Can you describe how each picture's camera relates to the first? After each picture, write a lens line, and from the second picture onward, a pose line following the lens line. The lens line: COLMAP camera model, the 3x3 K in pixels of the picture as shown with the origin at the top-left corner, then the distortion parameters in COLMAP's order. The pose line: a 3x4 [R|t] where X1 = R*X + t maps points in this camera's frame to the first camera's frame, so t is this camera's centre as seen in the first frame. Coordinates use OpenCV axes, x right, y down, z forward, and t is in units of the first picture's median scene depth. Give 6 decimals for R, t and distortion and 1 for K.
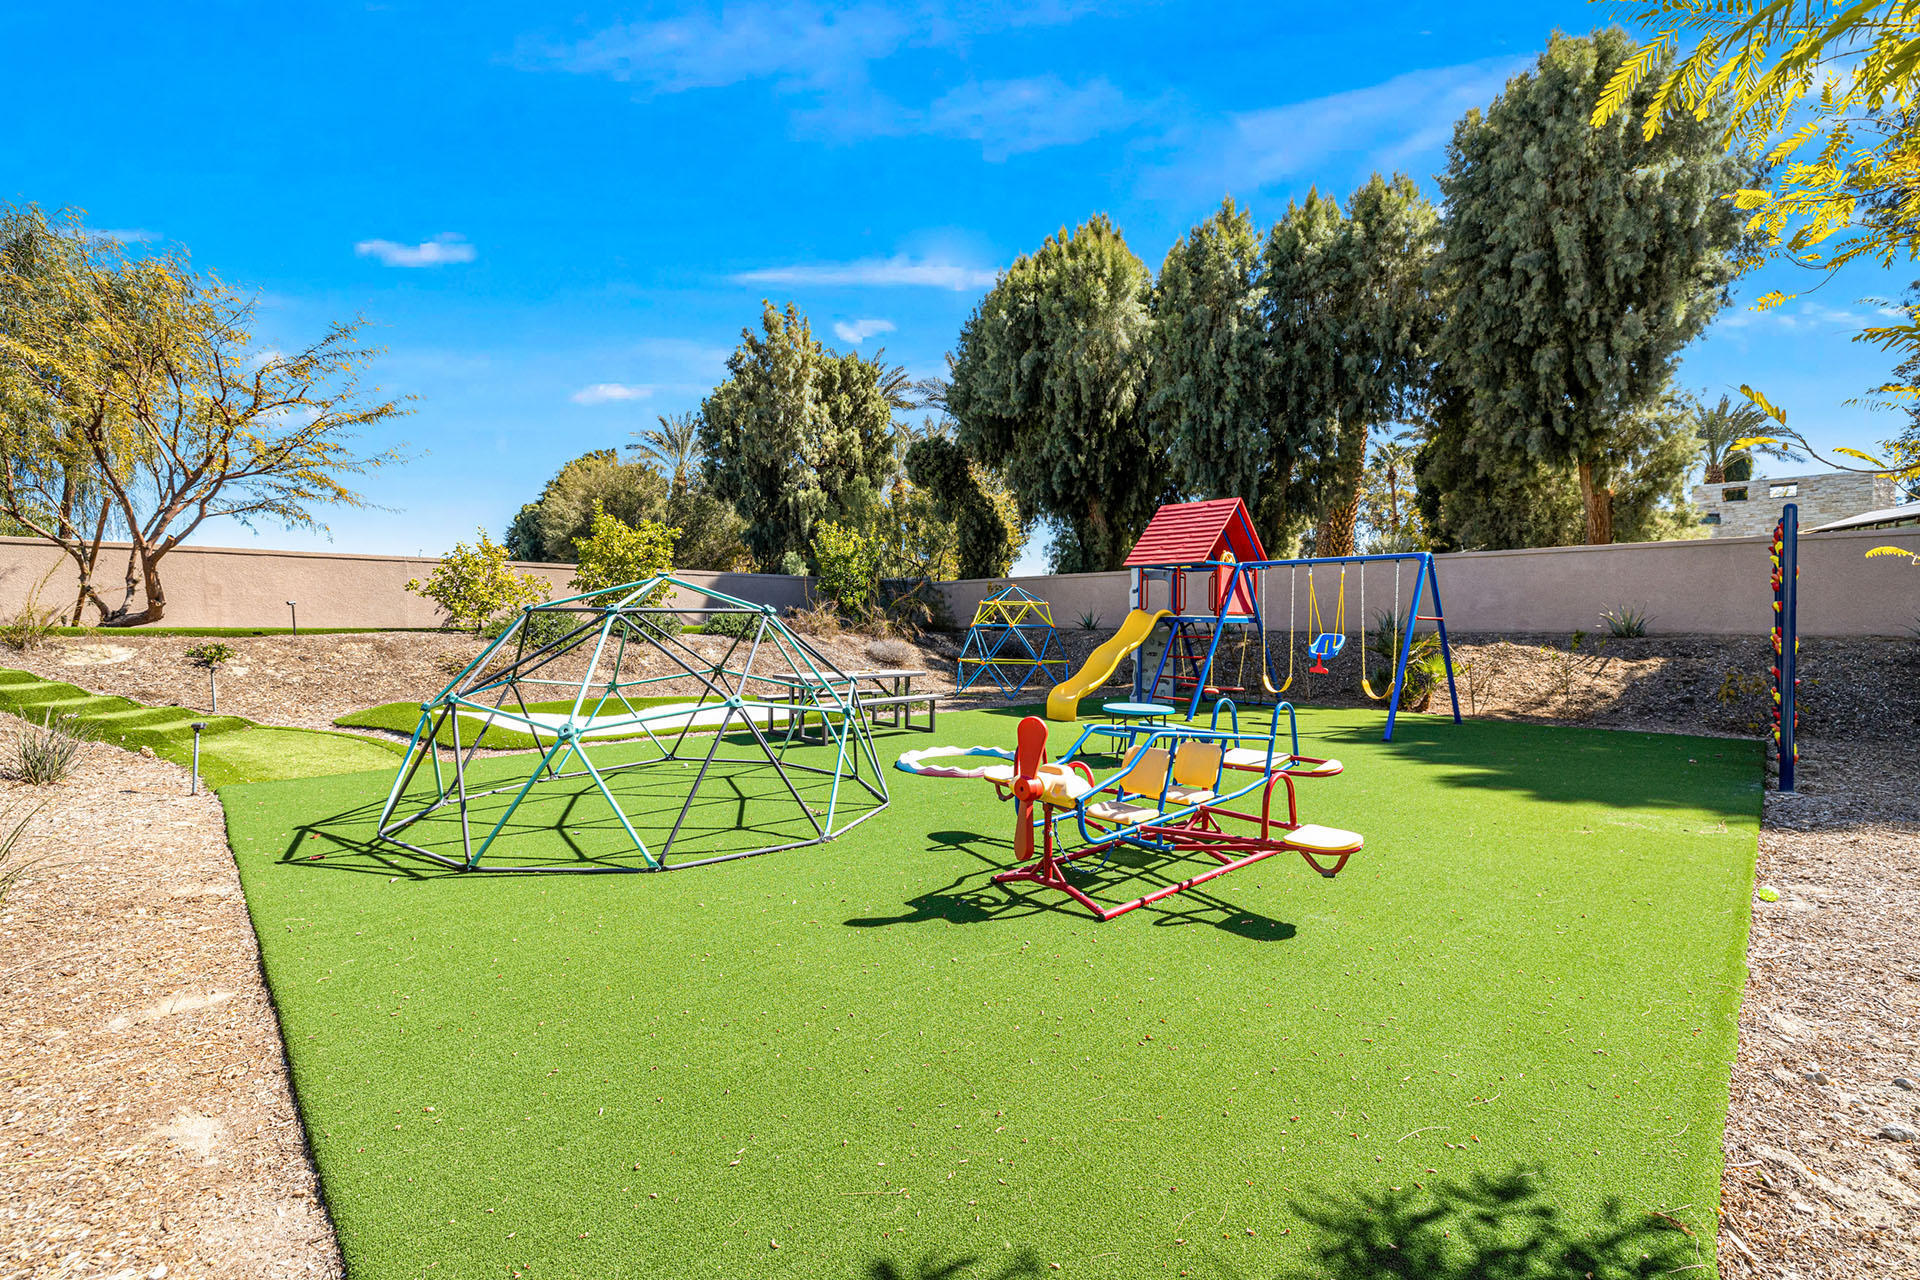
lens RADIAL K [[807.8, 0, 961.4], [0, 807.8, 631.8], [0, 0, 1]] dist [-0.001751, -0.000006]
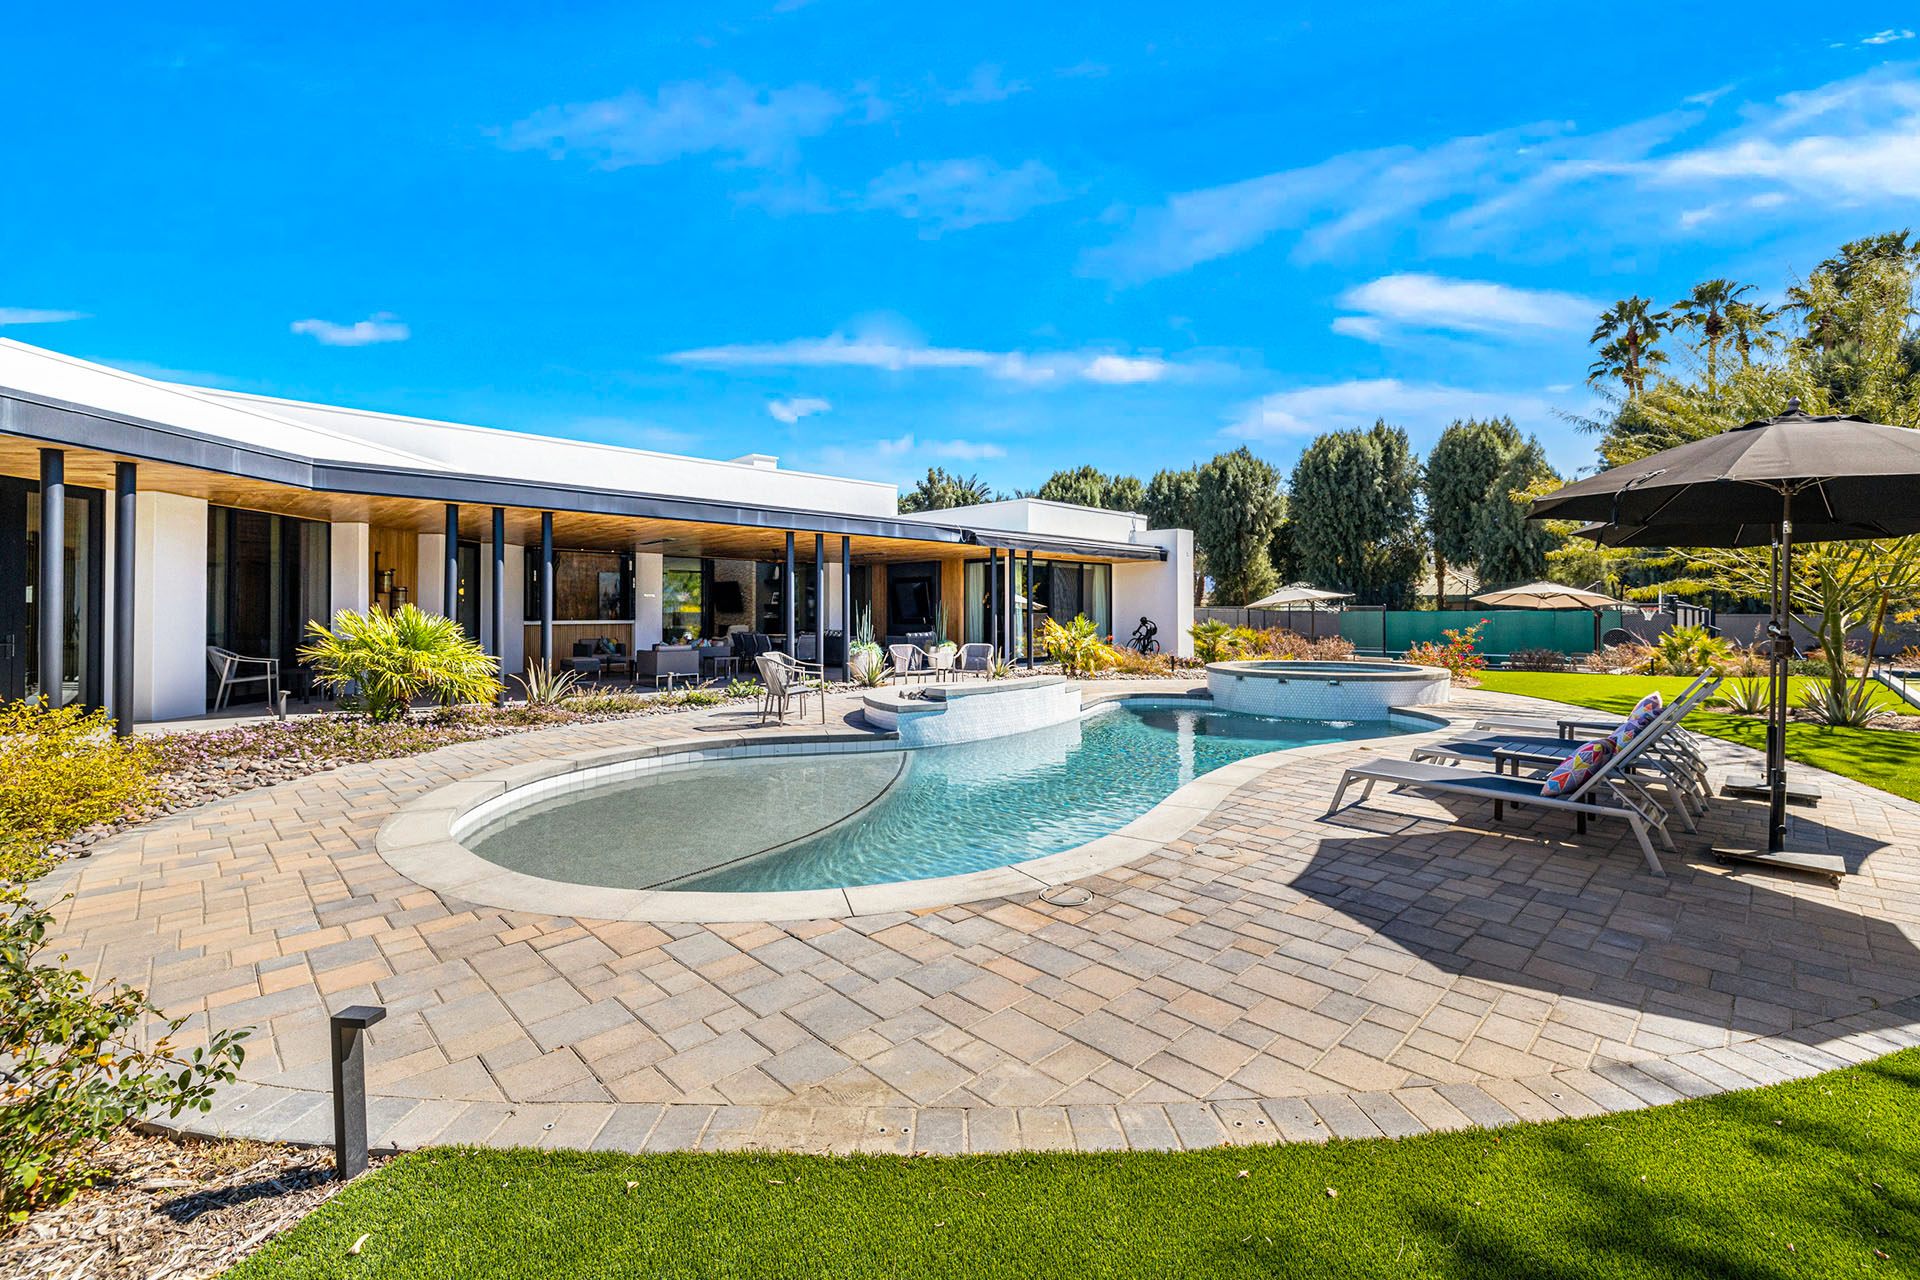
lens RADIAL K [[814.8, 0, 972.2], [0, 814.8, 608.9], [0, 0, 1]] dist [-0.000712, 0.000113]
pose [[0.999826, -0.001263, 0.018636, -0.171801], [0.001449, 0.999949, -0.010014, -0.033075], [-0.018622, 0.010039, 0.999776, -1.051920]]
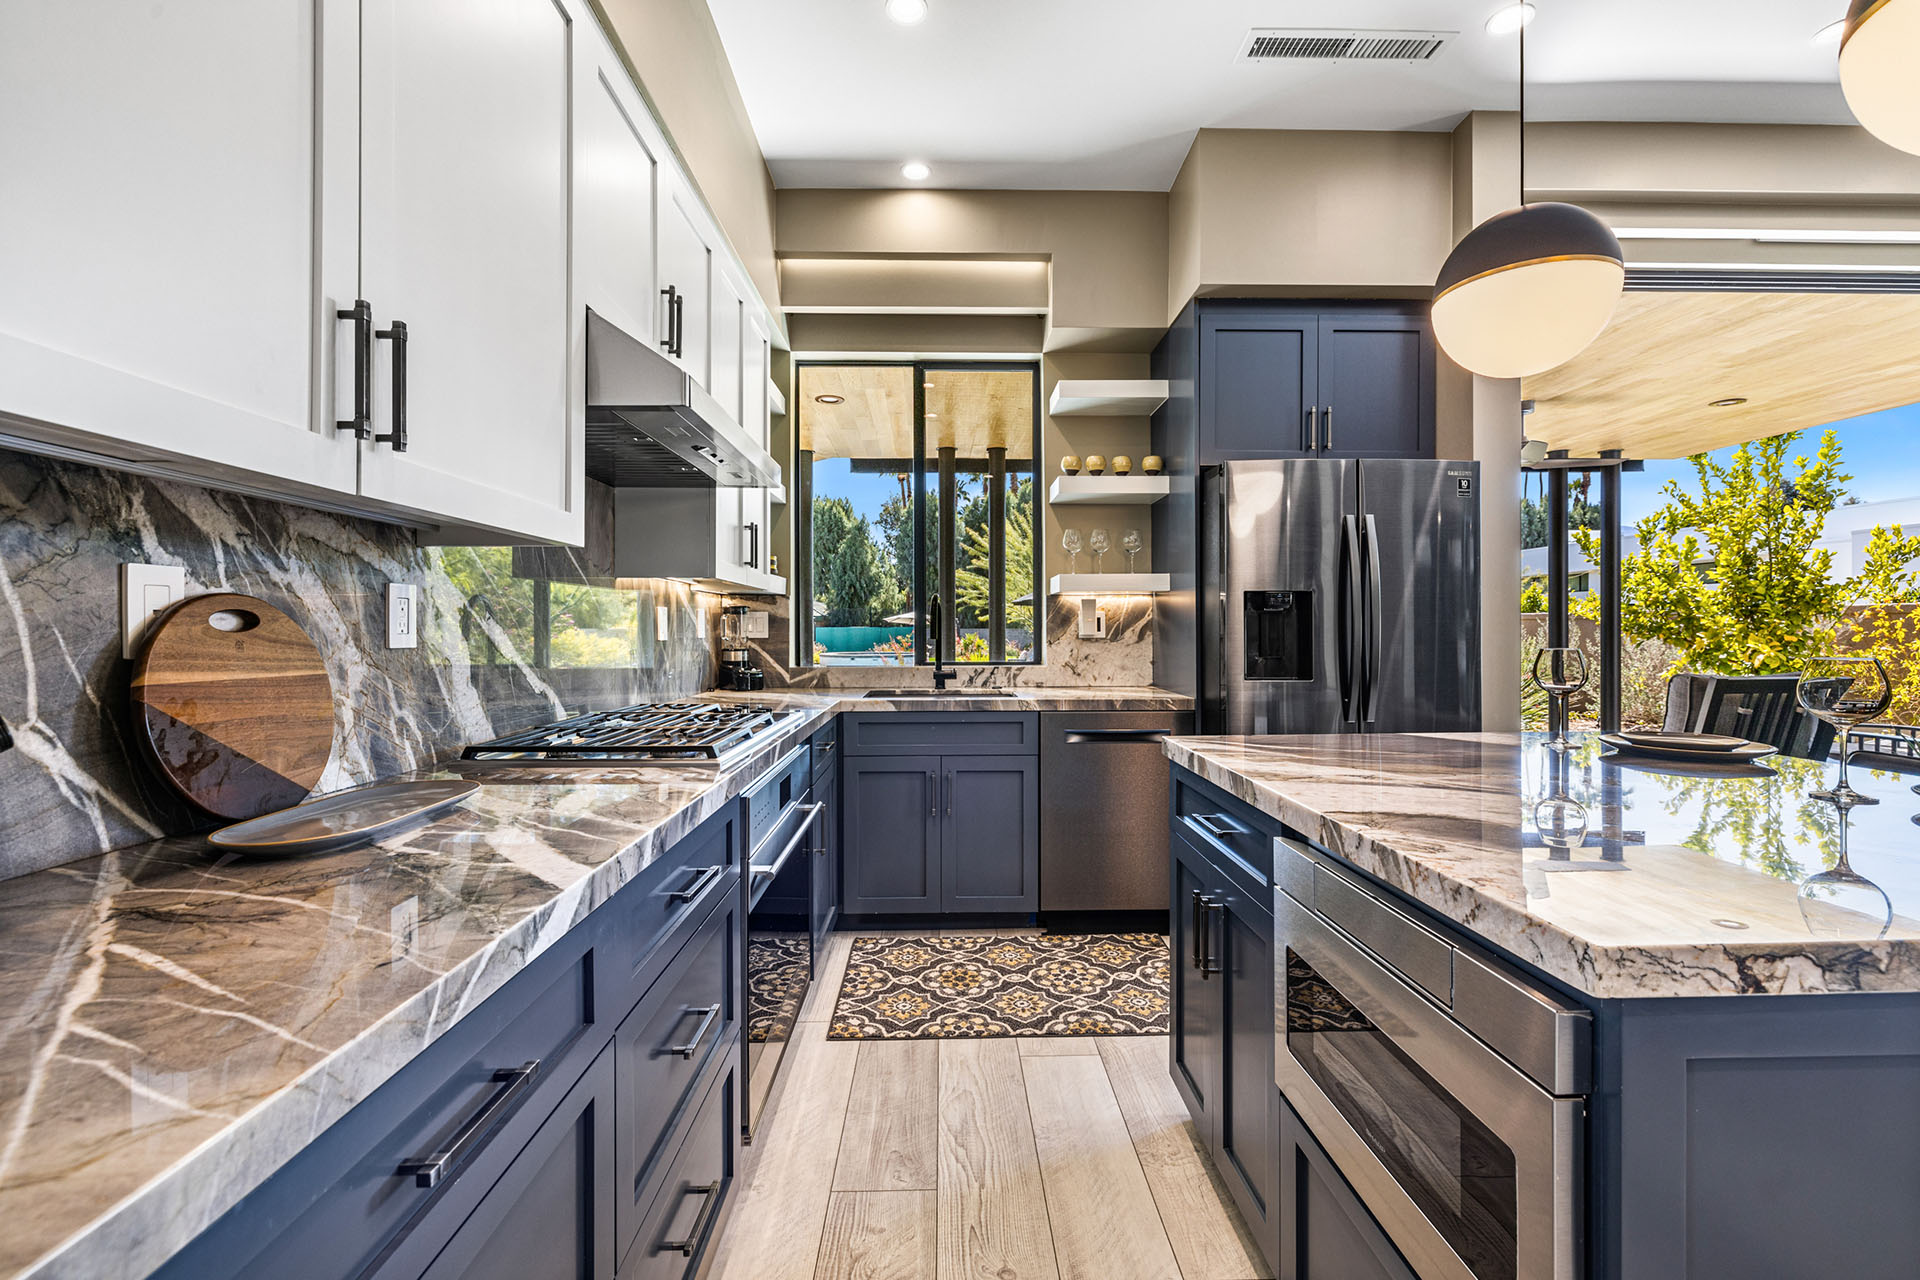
lens RADIAL K [[807.8, 0, 961.4], [0, 807.8, 631.8], [0, 0, 1]] dist [-0.001751, -0.000006]
pose [[0.671629, -0.004775, 0.740872, -0.534332], [0.005877, 0.999982, 0.001118, -0.031026], [-0.740864, 0.003604, 0.671645, -1.267452]]
